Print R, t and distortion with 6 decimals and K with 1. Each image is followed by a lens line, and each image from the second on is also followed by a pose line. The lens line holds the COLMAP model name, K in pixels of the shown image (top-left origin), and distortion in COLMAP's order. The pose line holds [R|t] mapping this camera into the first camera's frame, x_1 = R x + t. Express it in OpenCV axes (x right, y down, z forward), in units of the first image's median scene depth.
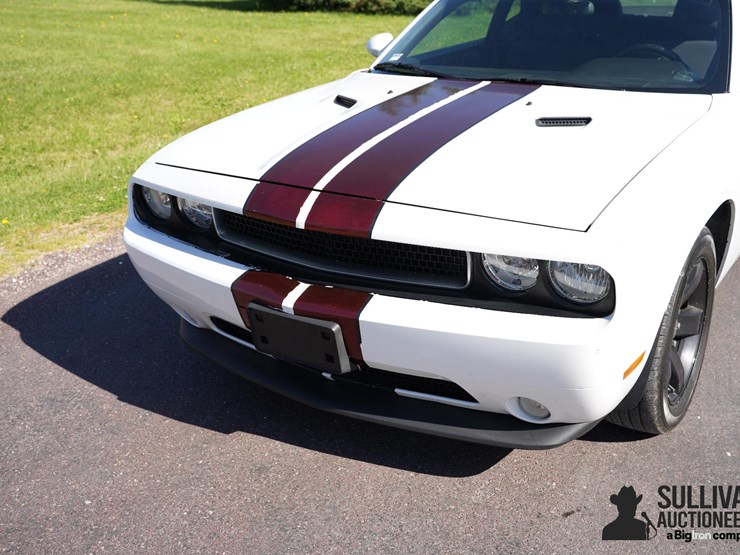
lens RADIAL K [[832.2, 0, 373.7], [0, 832.2, 285.0], [0, 0, 1]] dist [0.057338, 0.000000]
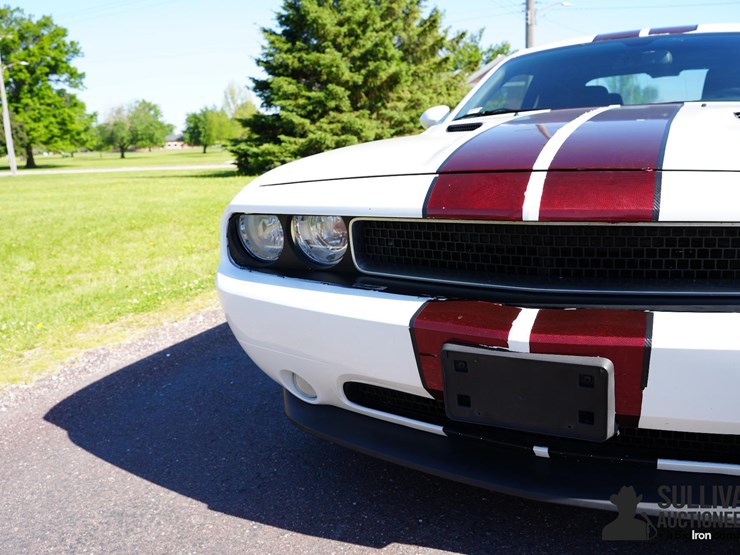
lens RADIAL K [[669.8, 0, 364.1], [0, 669.8, 276.4], [0, 0, 1]] dist [-0.084950, 0.051360]
pose [[0.996263, -0.048524, 0.071455, -0.195451], [0.060787, 0.981619, -0.180914, 0.047730], [-0.061363, 0.184581, 0.980900, 0.370686]]
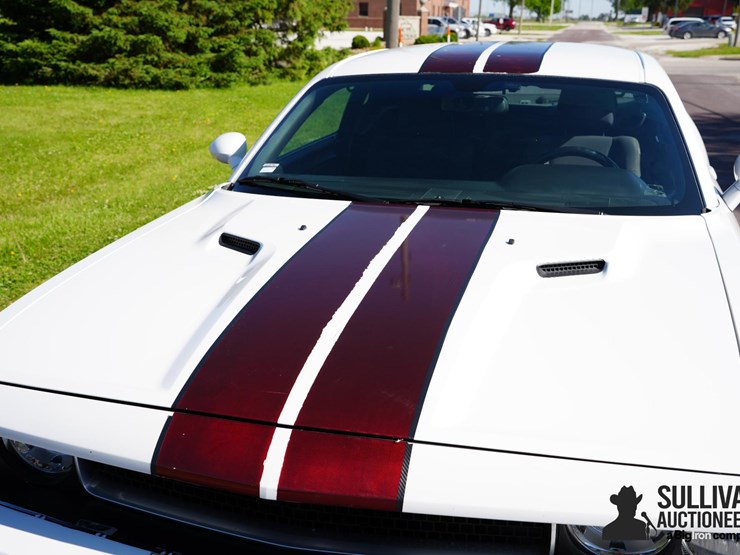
lens RADIAL K [[858.4, 0, 366.1], [0, 858.4, 279.9], [0, 0, 1]] dist [0.086590, 0.000000]
pose [[0.959983, -0.067815, 0.271725, -0.132717], [0.091892, 0.992798, -0.076870, -0.126197], [-0.264555, 0.098763, 0.959300, 0.286071]]
